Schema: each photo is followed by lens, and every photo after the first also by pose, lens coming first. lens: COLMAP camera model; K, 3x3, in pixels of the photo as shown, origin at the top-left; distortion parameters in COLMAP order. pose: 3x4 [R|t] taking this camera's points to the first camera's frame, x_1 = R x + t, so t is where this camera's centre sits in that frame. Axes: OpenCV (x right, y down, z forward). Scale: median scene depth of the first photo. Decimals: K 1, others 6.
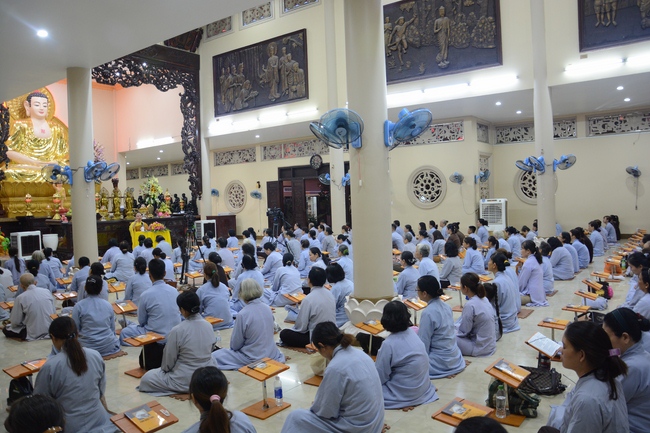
lens RADIAL K [[553.7, 0, 344.2], [0, 553.7, 215.6], [0, 0, 1]] dist [-0.028989, -0.000870]
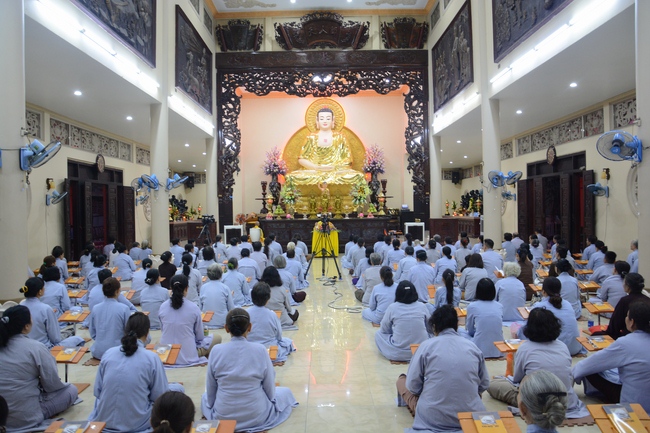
lens RADIAL K [[564.3, 0, 325.3], [0, 564.3, 201.2], [0, 0, 1]] dist [-0.004746, 0.000788]
pose [[0.585443, 0.016057, -0.810555, 0.442012], [-0.028800, 0.999585, -0.001000, -0.023185], [0.810202, 0.023930, 0.585662, 0.297501]]
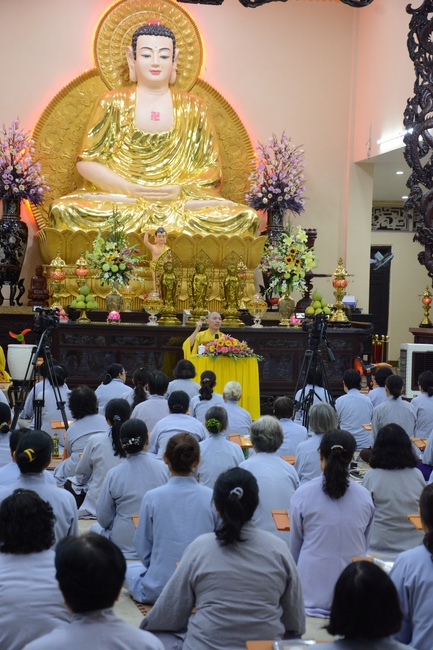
lens RADIAL K [[1678.2, 0, 216.5], [0, 1678.2, 325.0], [0, 0, 1]] dist [0.833858, 0.107078]
pose [[0.726870, 0.064766, -0.683714, 0.436549], [-0.071564, 0.997267, 0.018387, -0.015895], [0.683036, 0.035565, 0.729518, 0.045666]]
